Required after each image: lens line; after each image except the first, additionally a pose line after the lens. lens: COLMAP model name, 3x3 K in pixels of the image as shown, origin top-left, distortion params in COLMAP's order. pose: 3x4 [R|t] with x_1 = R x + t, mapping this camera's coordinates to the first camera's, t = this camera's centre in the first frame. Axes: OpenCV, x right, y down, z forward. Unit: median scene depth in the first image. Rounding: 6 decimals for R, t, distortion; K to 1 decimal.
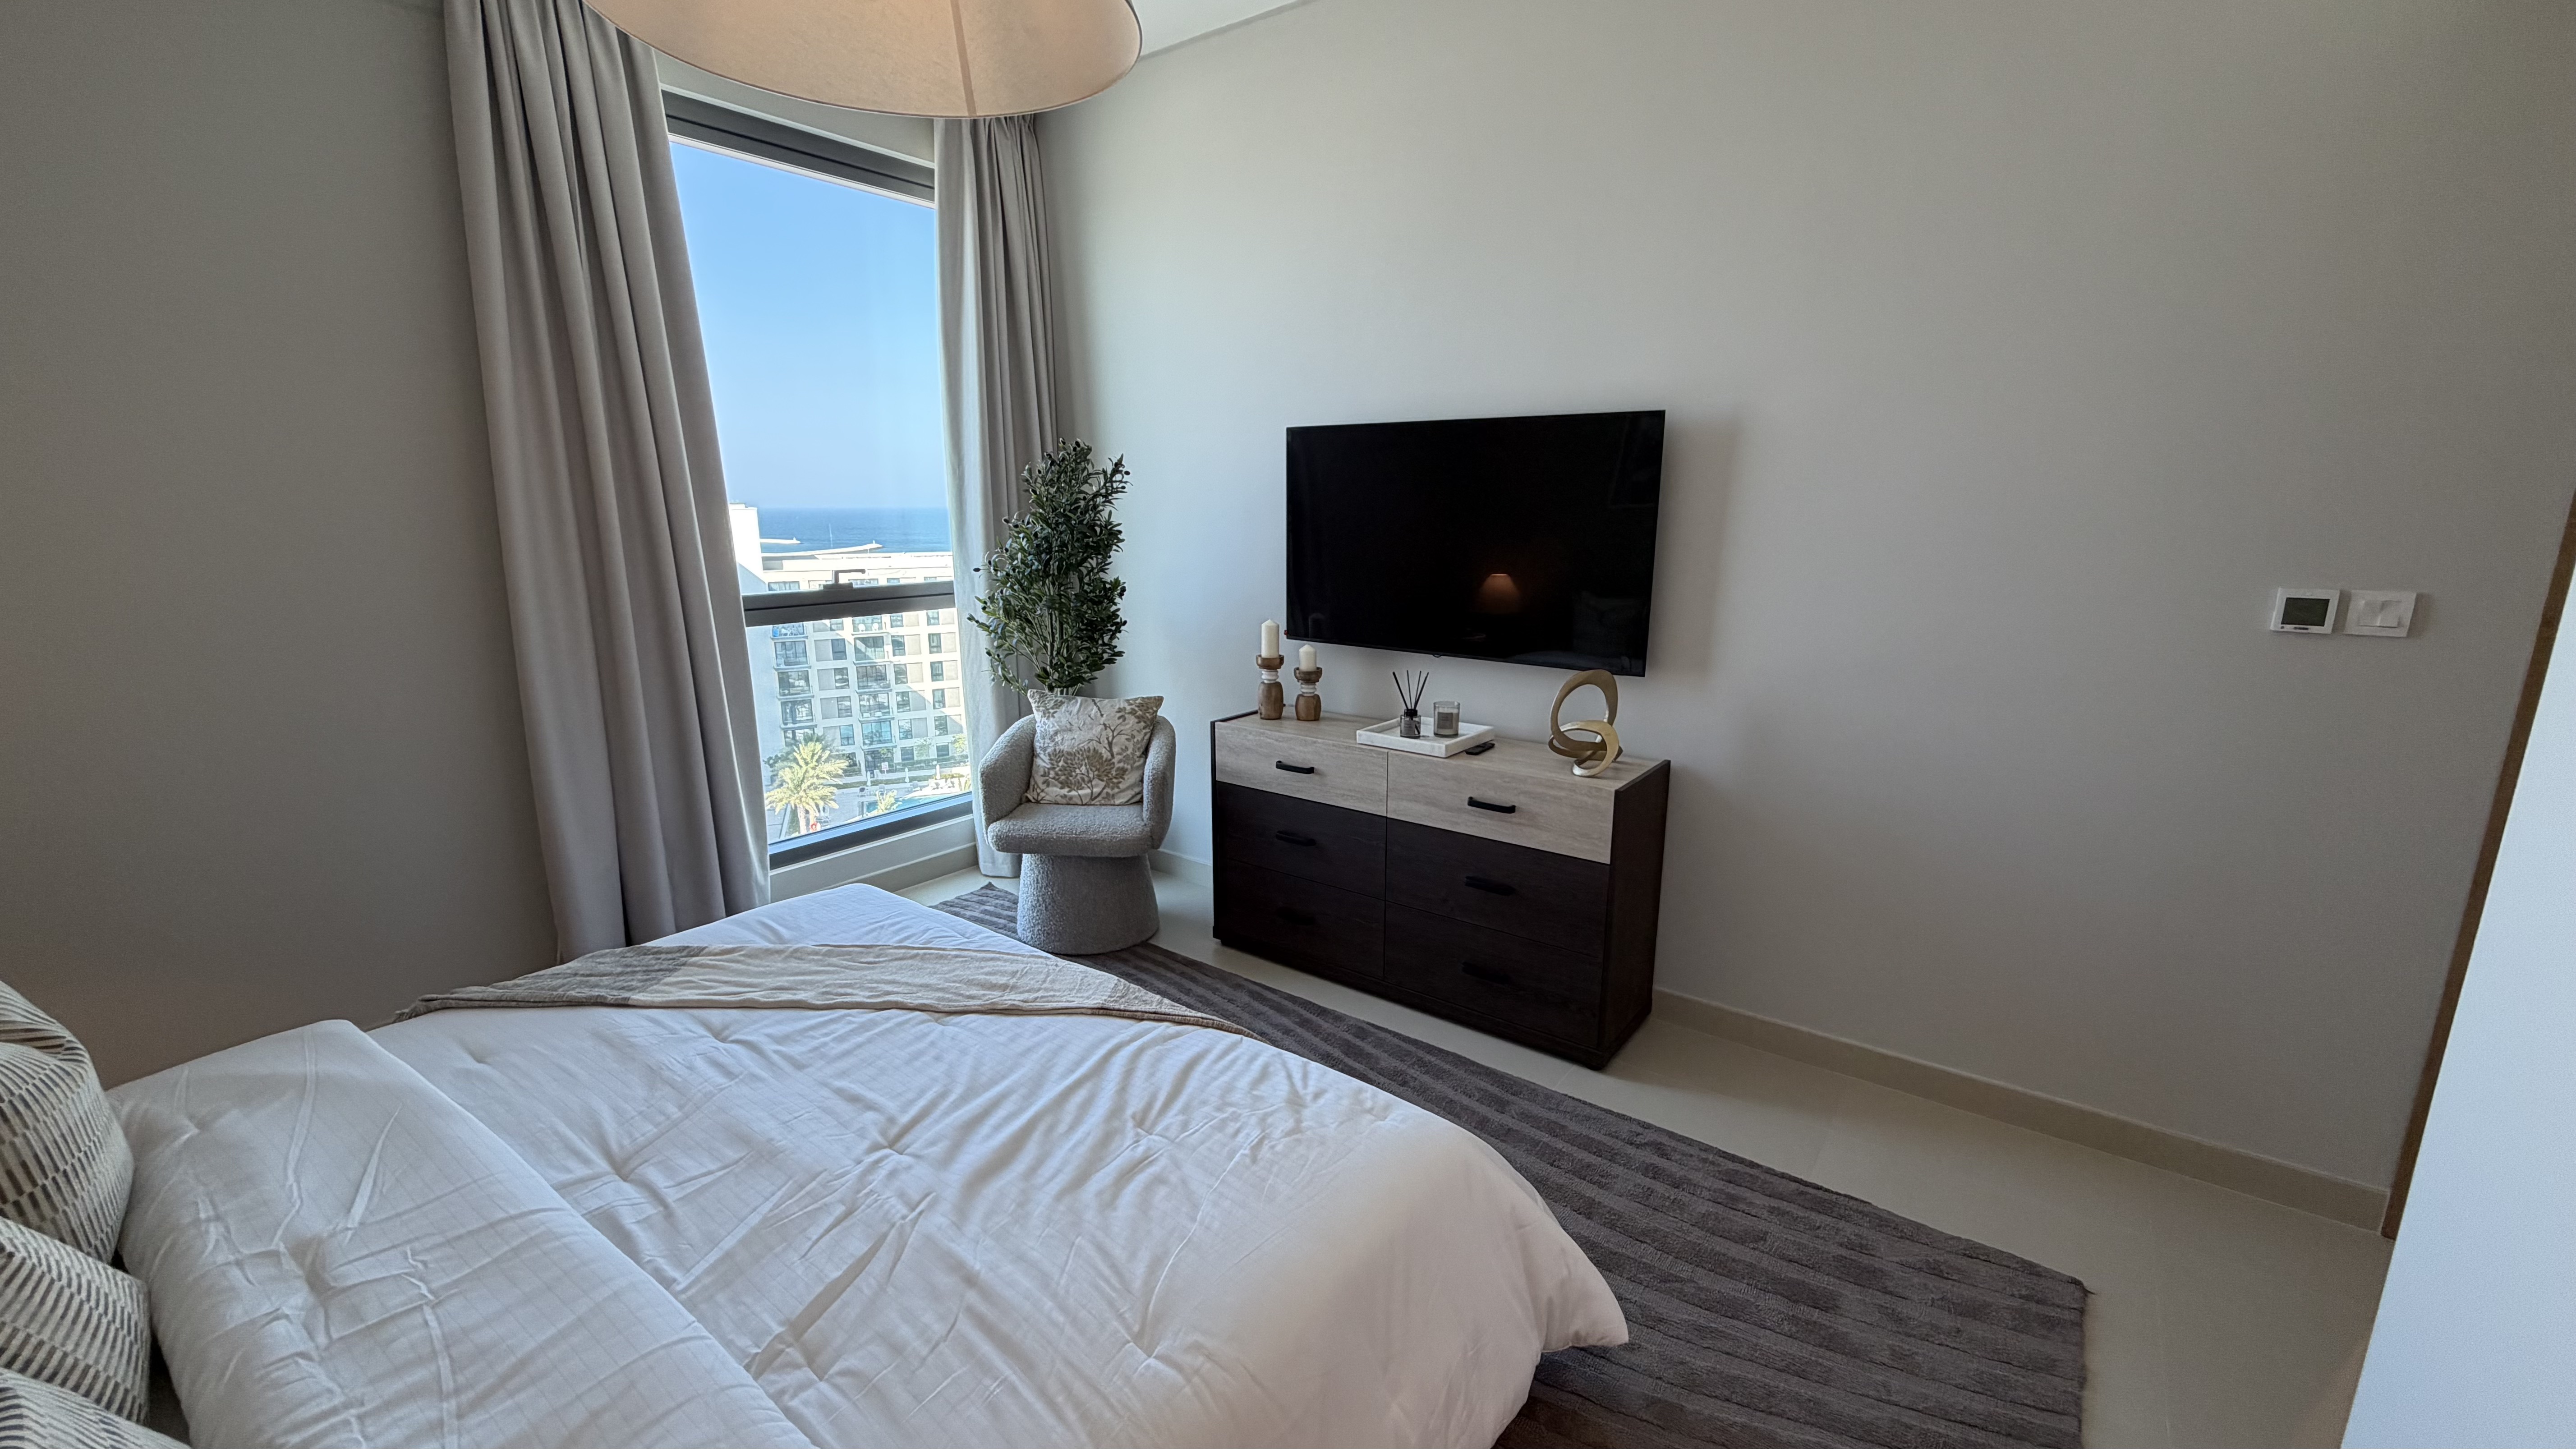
lens RADIAL K [[1027.9, 0, 1283.3], [0, 1027.9, 723.1], [0, 0, 1]] dist [0.000269, -0.000025]
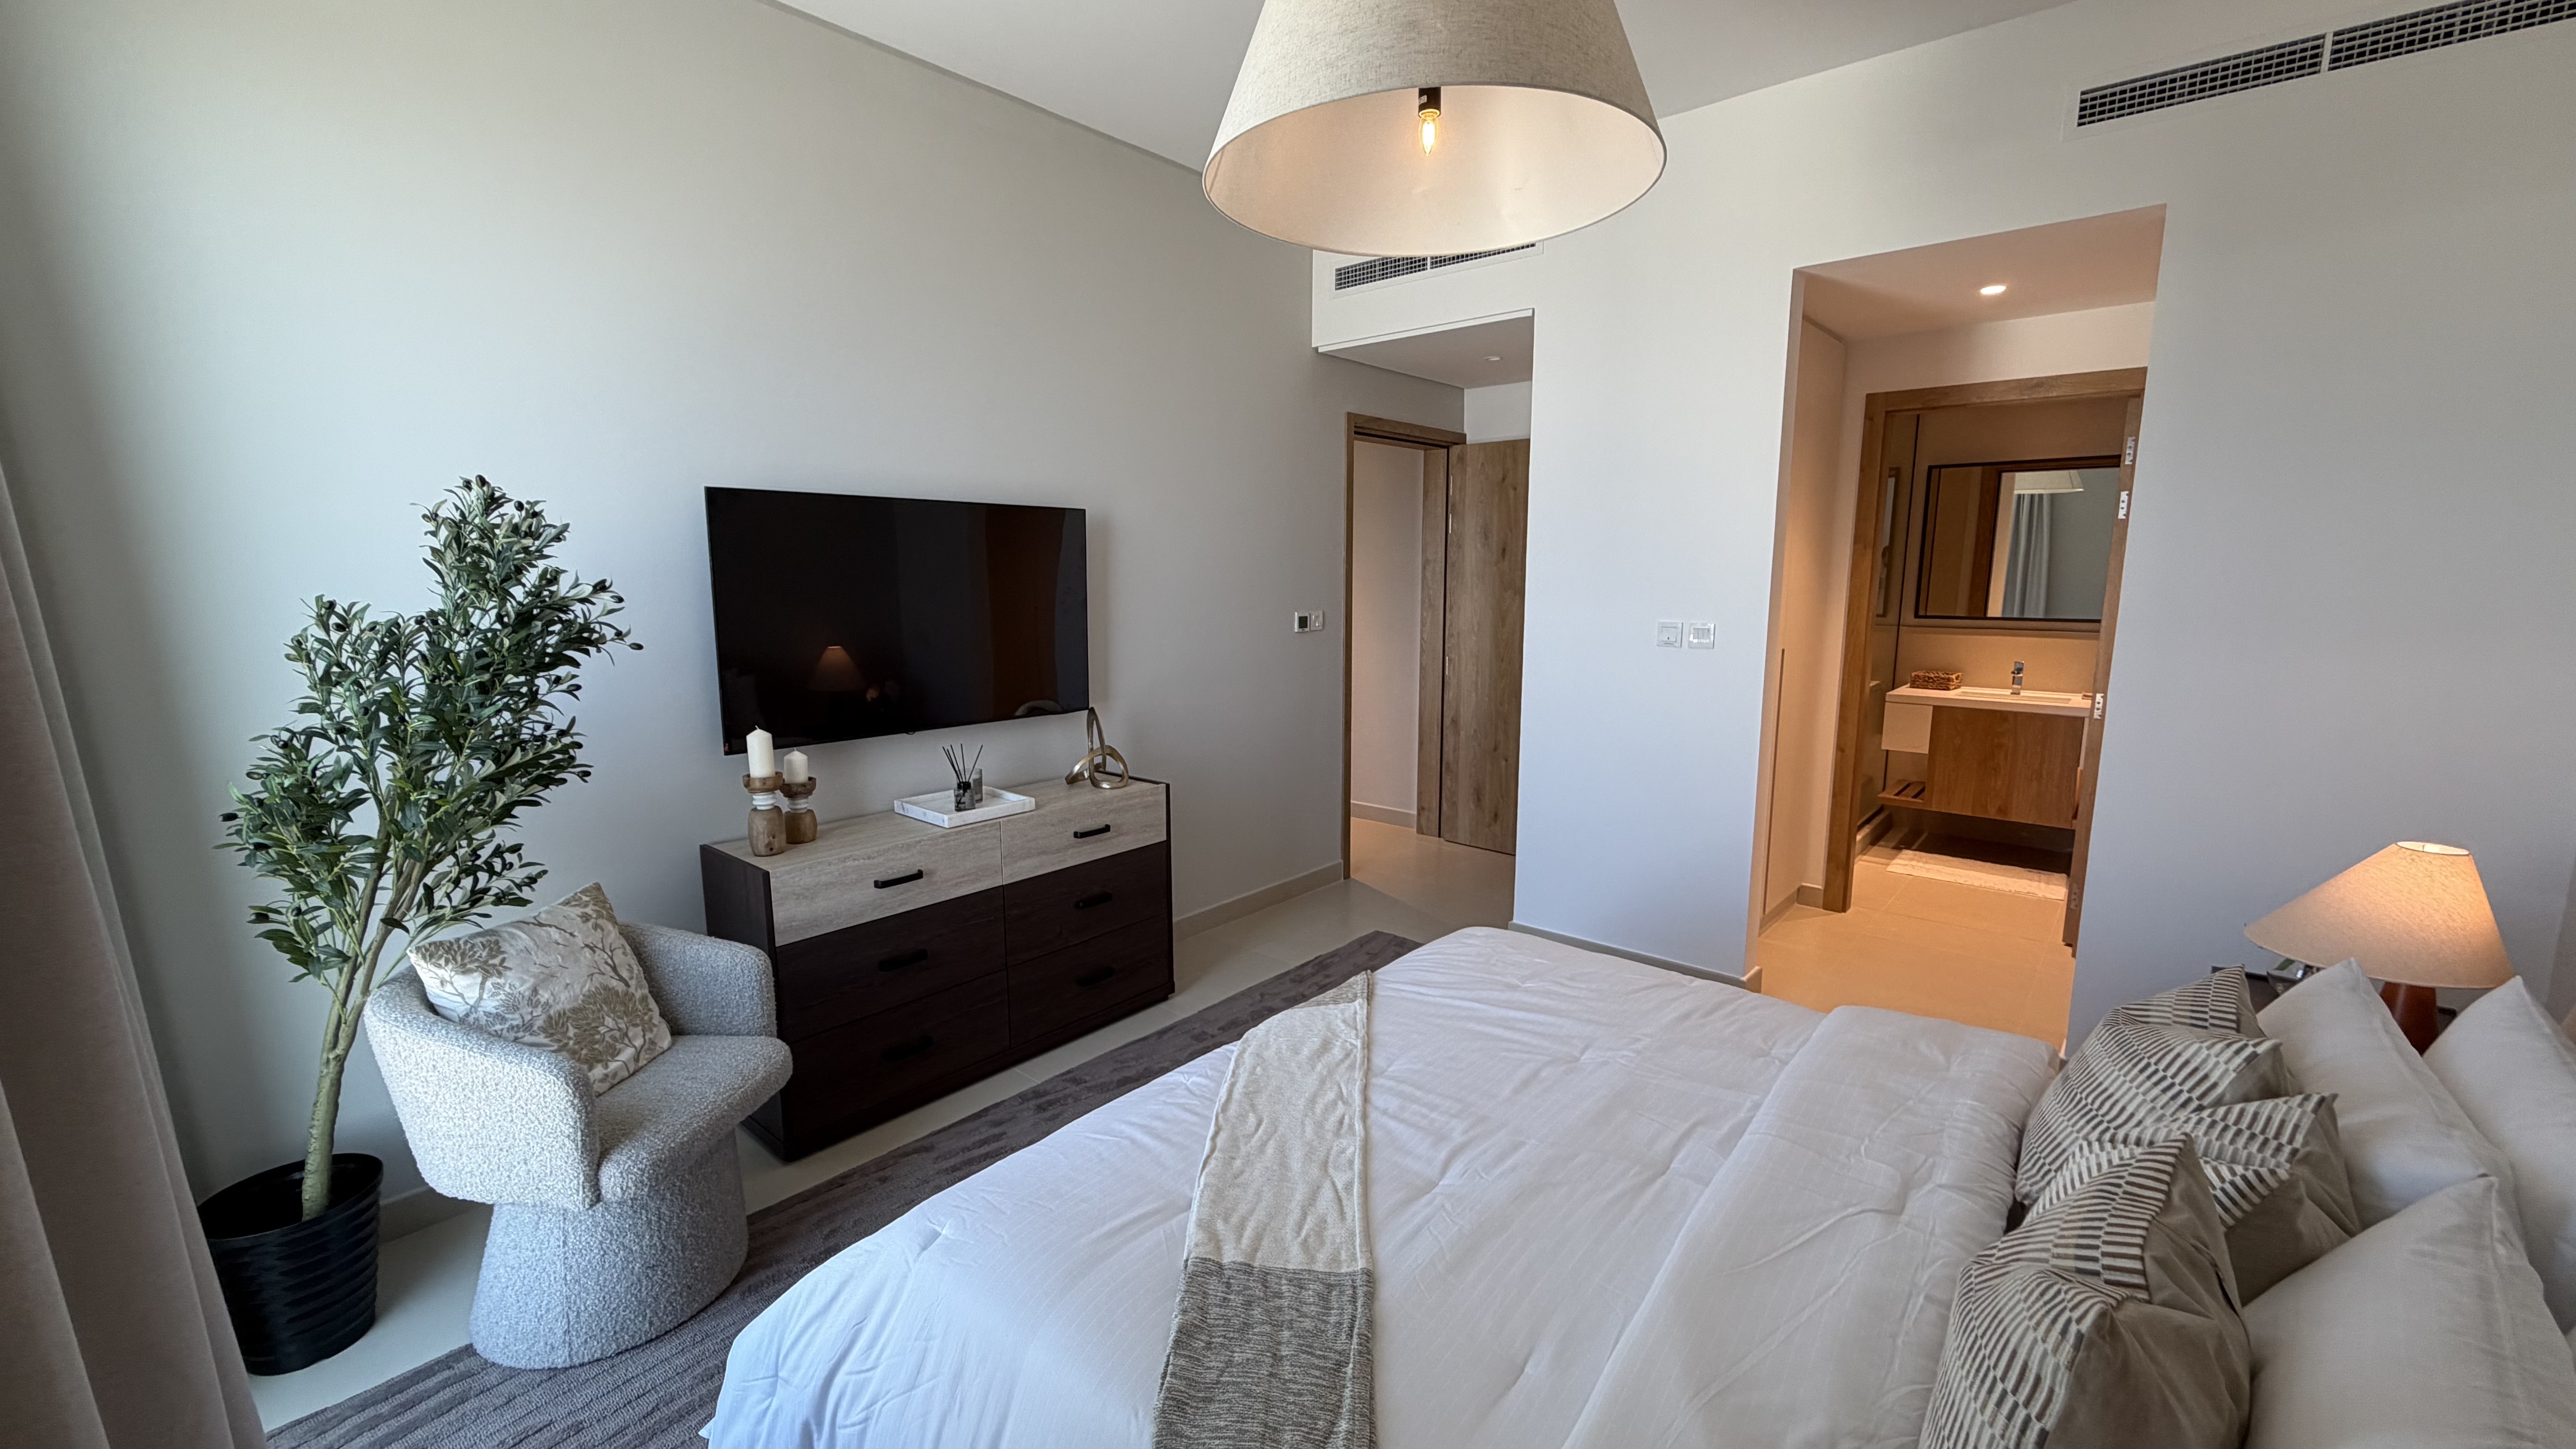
lens RADIAL K [[1027.9, 0, 1283.3], [0, 1027.9, 723.1], [0, 0, 1]] dist [0.000269, -0.000025]
pose [[0.052487, -0.149423, 0.987379, -0.963946], [0.213162, 0.967631, 0.135103, -0.158160], [-0.975606, 0.203381, 0.082639, 0.685816]]
